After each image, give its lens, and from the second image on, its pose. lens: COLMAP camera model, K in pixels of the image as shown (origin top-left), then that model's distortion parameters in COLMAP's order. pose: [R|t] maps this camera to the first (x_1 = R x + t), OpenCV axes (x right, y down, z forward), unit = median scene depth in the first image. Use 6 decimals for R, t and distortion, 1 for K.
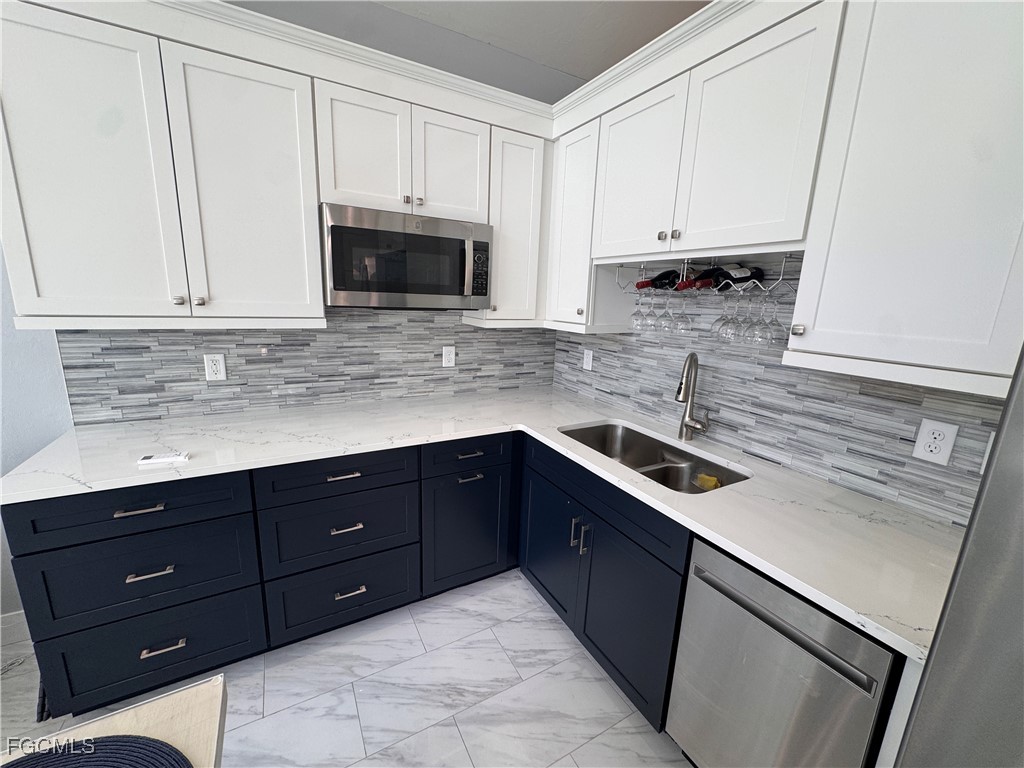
lens RADIAL K [[408.0, 0, 509.8], [0, 408.0, 384.8], [0, 0, 1]] dist [-0.002661, 0.000468]
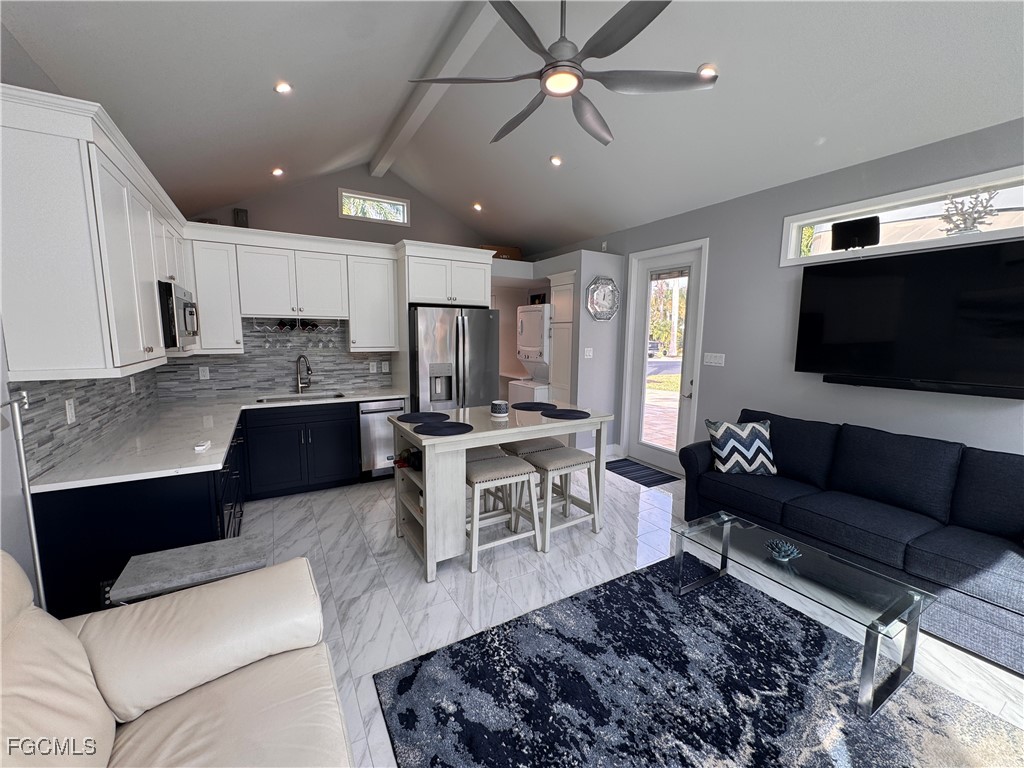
lens RADIAL K [[408.0, 0, 510.5], [0, 408.0, 384.6], [0, 0, 1]] dist [-0.002661, 0.000468]
pose [[-0.023224, -0.163331, 0.986298, -1.706201], [0.203497, 0.965137, 0.164618, -0.047142], [-0.978800, 0.204531, 0.010823, -0.181237]]
